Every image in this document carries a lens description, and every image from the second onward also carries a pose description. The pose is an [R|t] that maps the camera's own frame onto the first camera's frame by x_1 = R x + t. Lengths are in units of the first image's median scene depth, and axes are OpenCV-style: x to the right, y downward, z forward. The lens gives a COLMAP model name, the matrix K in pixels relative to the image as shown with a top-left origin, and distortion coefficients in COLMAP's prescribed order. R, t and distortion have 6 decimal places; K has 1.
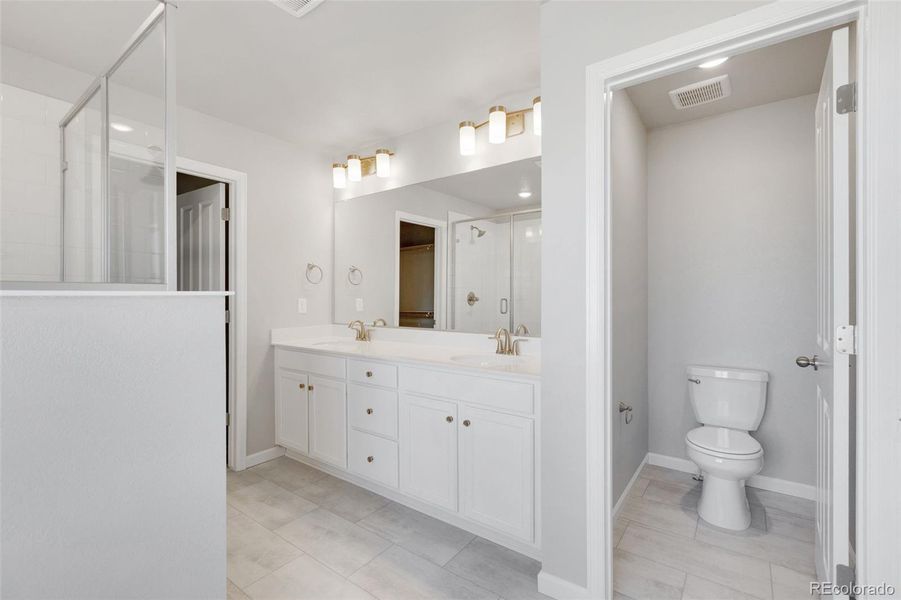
lens RADIAL K [[400.5, 0, 451.0], [0, 400.5, 293.1], [0, 0, 1]] dist [0.000954, -0.000099]
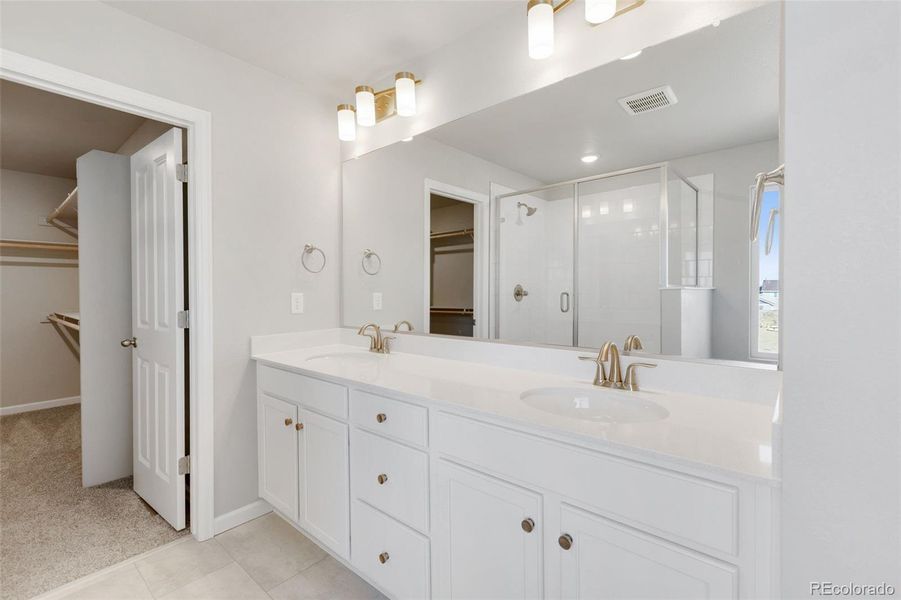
lens RADIAL K [[400.5, 0, 451.0], [0, 400.5, 293.1], [0, 0, 1]] dist [0.000954, -0.000099]
pose [[0.997171, -0.002384, -0.075132, -0.039185], [0.003489, 0.999888, 0.014580, 0.003979], [0.075089, -0.014801, 0.997067, 0.296702]]
